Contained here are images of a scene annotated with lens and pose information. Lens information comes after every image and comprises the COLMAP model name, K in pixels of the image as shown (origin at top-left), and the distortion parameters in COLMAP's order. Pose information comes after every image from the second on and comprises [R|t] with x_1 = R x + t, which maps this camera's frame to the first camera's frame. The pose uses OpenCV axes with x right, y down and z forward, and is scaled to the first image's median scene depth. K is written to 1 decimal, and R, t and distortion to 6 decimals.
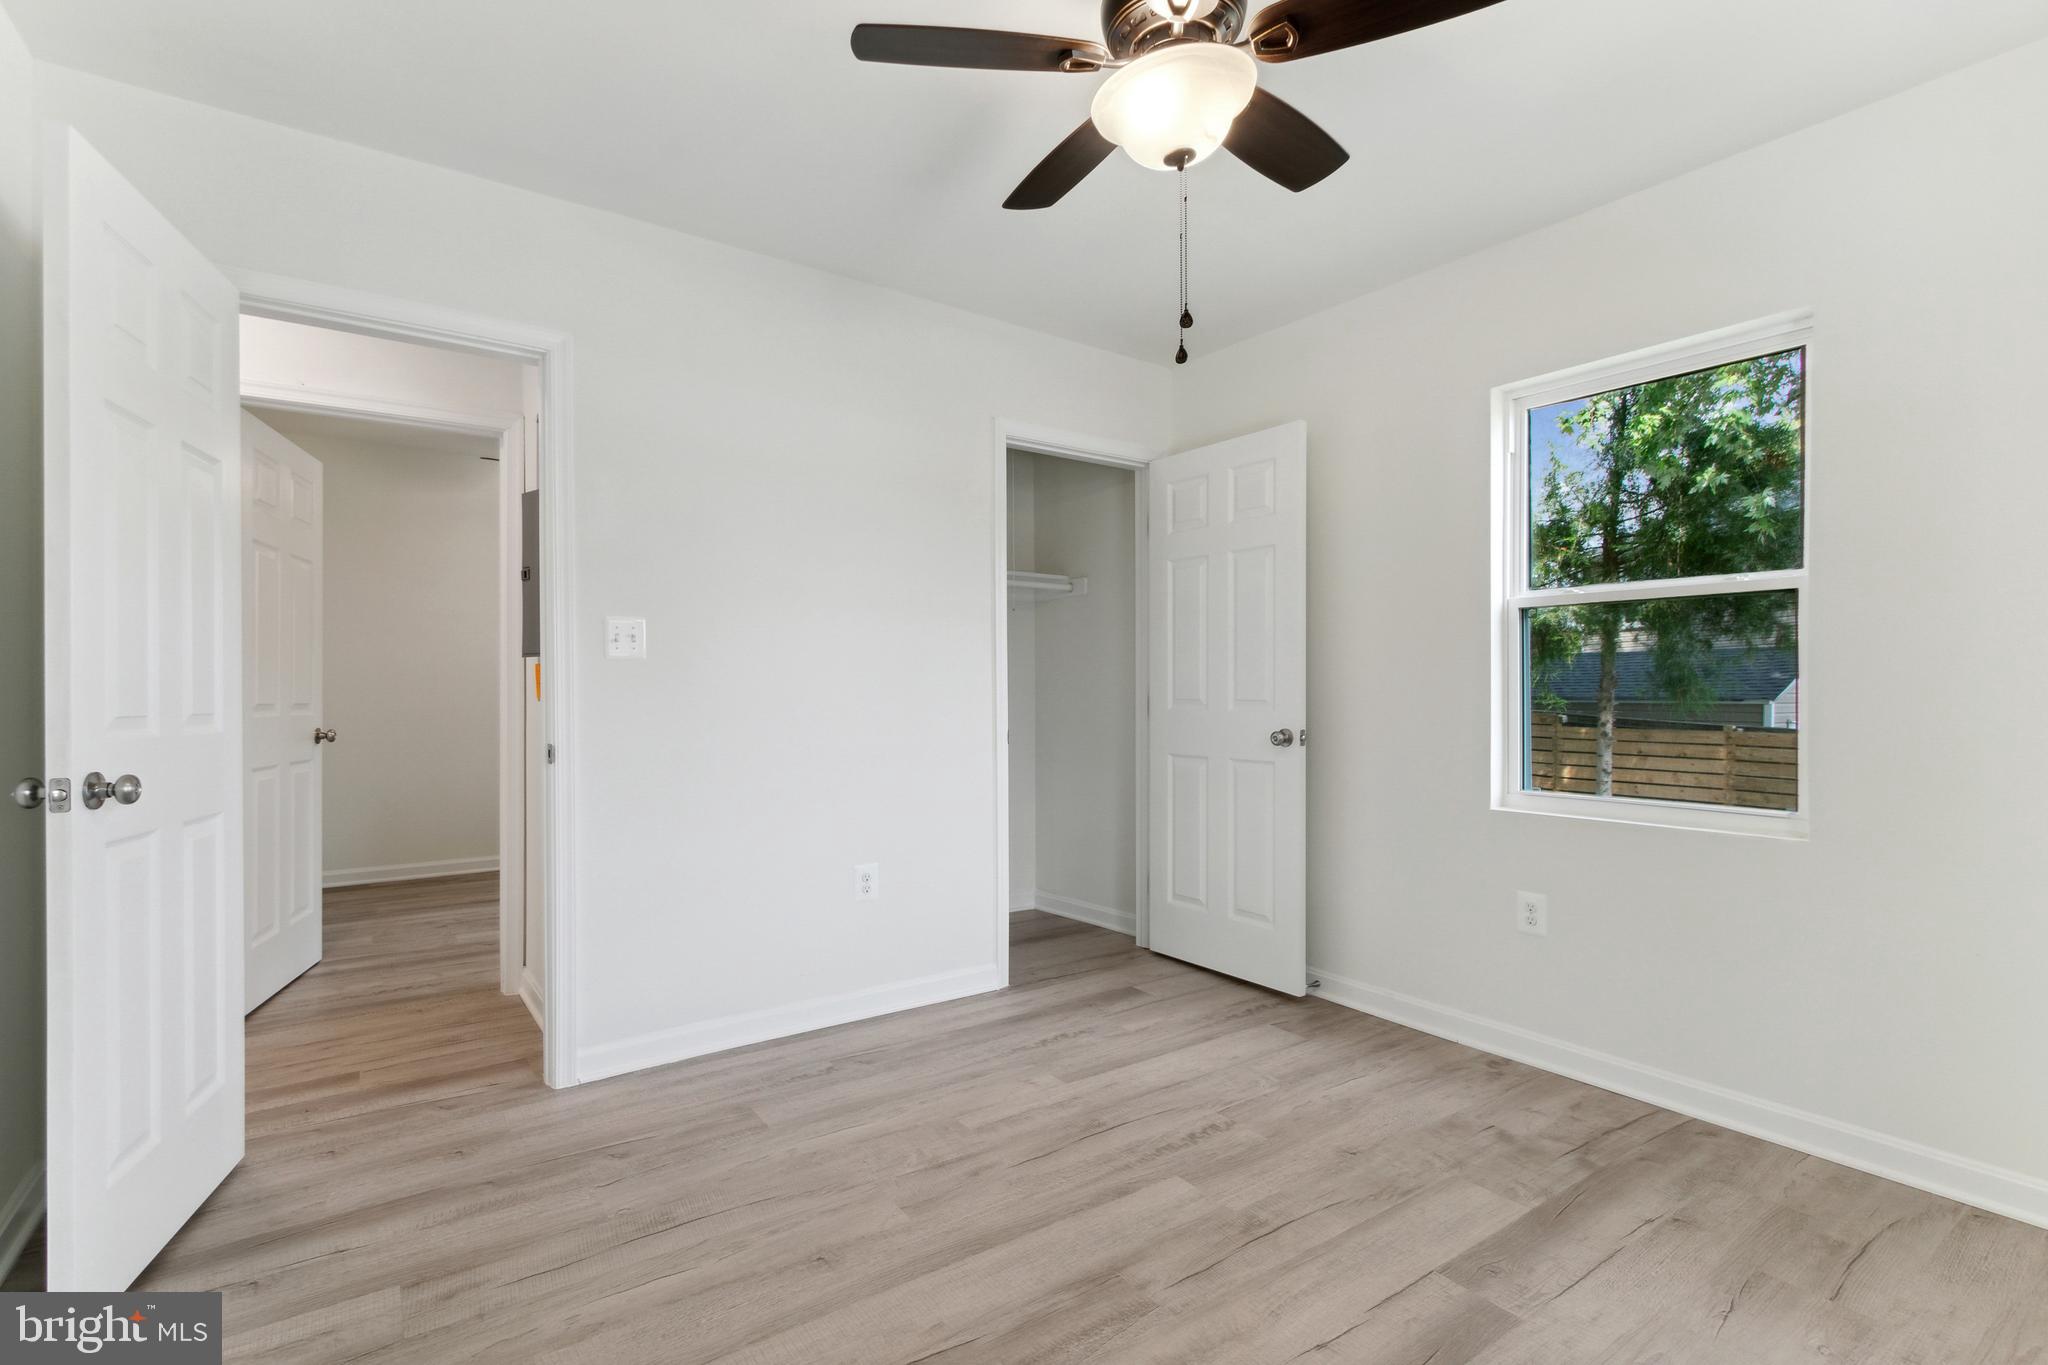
lens RADIAL K [[945.6, 0, 1020.4], [0, 945.6, 686.5], [0, 0, 1]] dist [-0.000266, 0.000039]
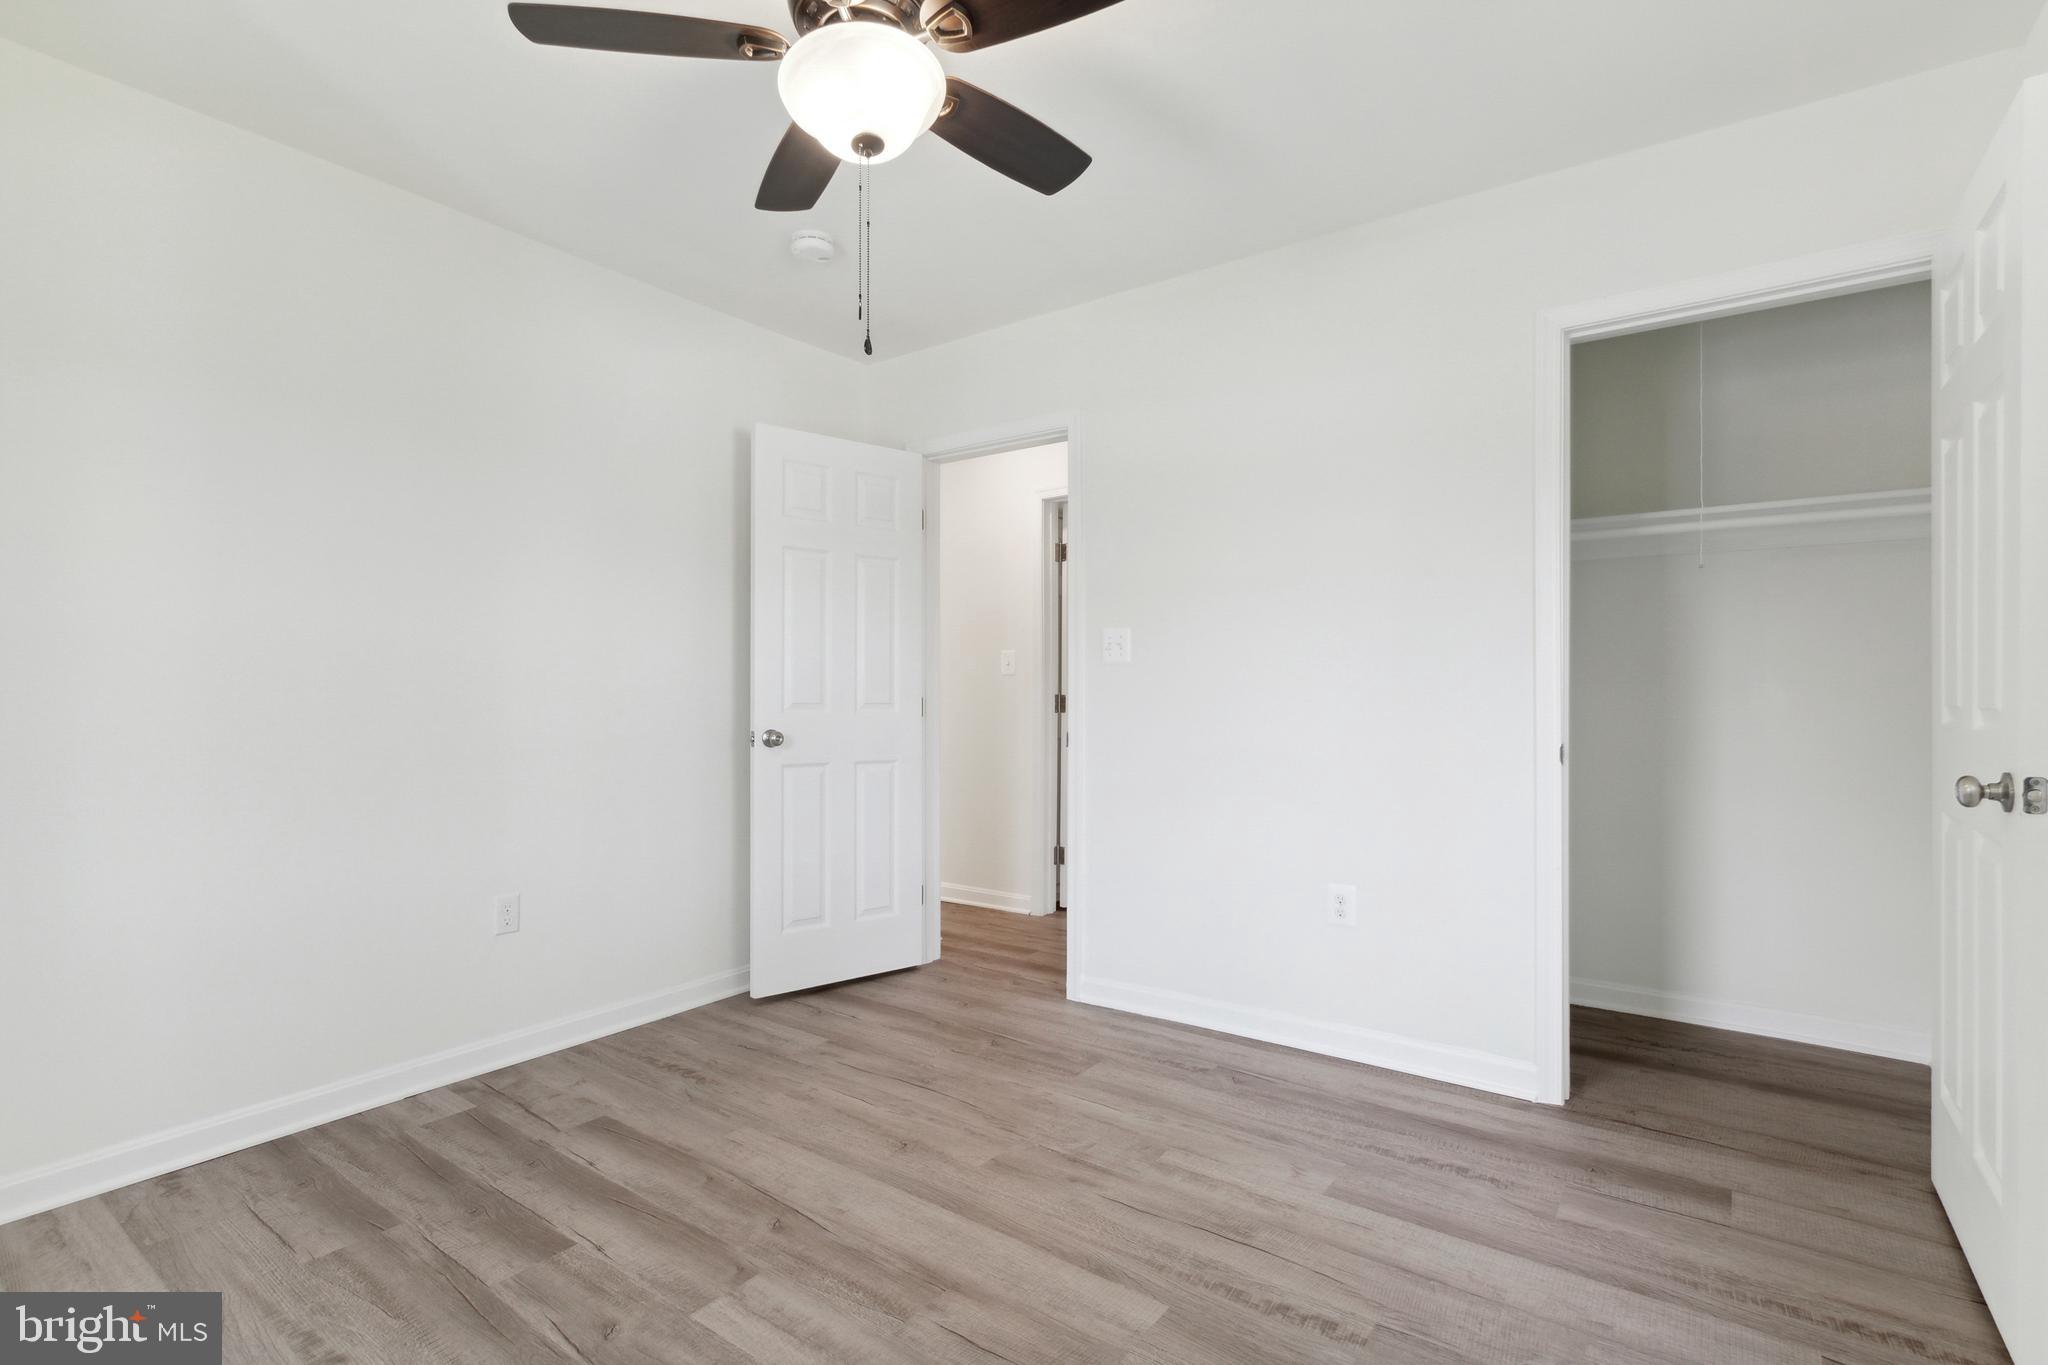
lens RADIAL K [[963.3, 0, 1024.0], [0, 963.3, 682.5], [0, 0, 1]] dist [0.000050, -0.000114]
pose [[0.318493, -0.008999, -0.947883, 0.769455], [0.002505, 0.999959, -0.008652, 0.006208], [0.947922, 0.000381, 0.318503, 0.547336]]
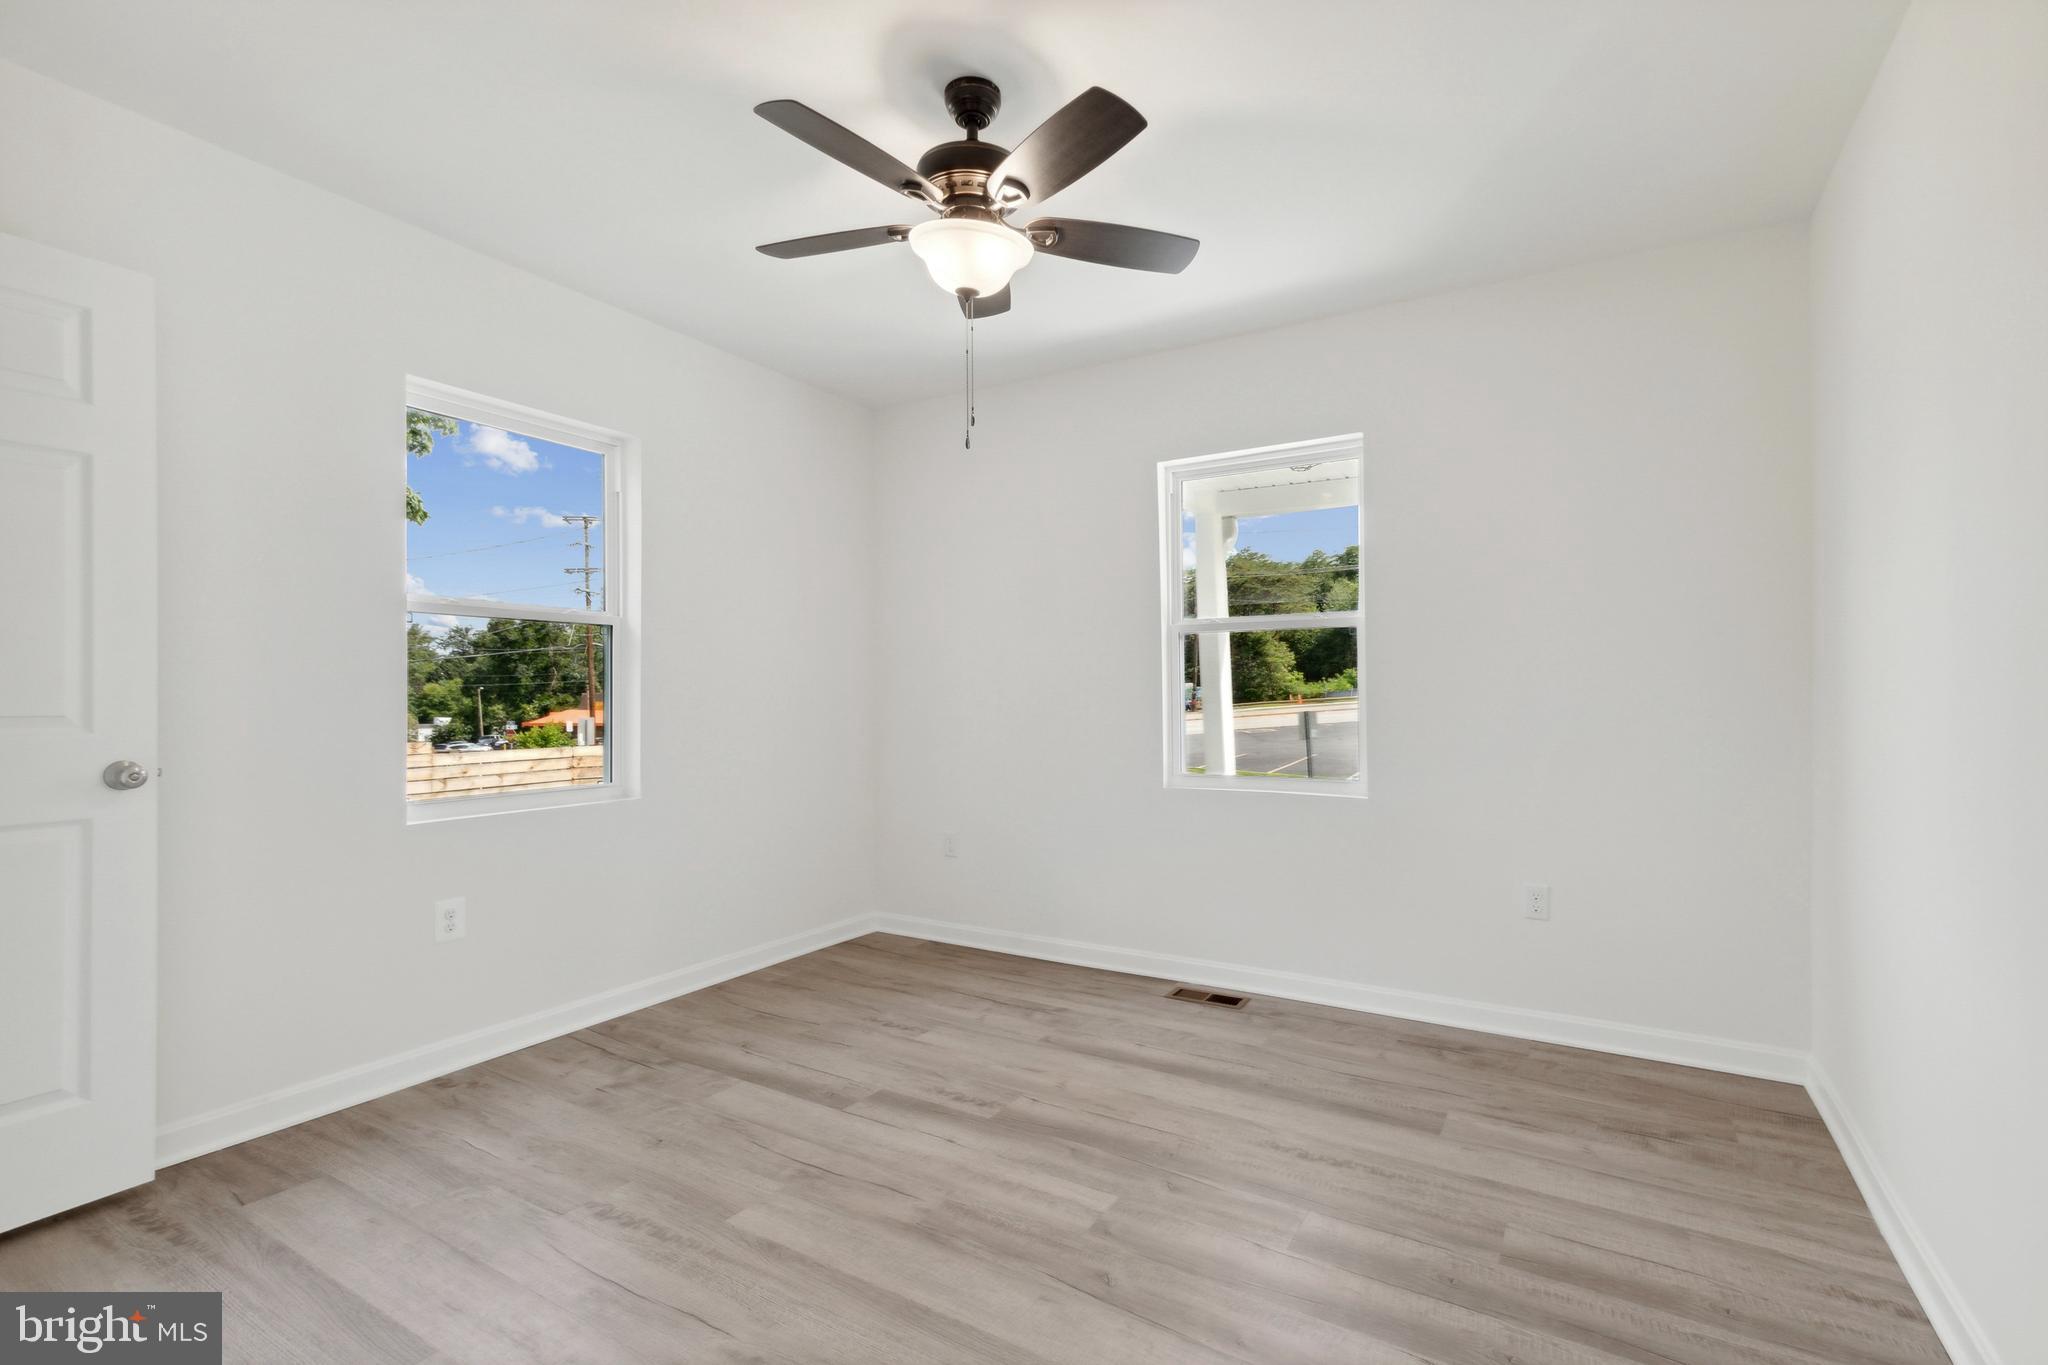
lens RADIAL K [[945.6, 0, 1020.4], [0, 945.6, 686.5], [0, 0, 1]] dist [-0.000266, 0.000039]
pose [[-0.397545, 0.004323, 0.917572, -0.696142], [-0.003113, 0.999977, -0.006060, -0.002418], [-0.917577, -0.005266, -0.397522, 0.958218]]
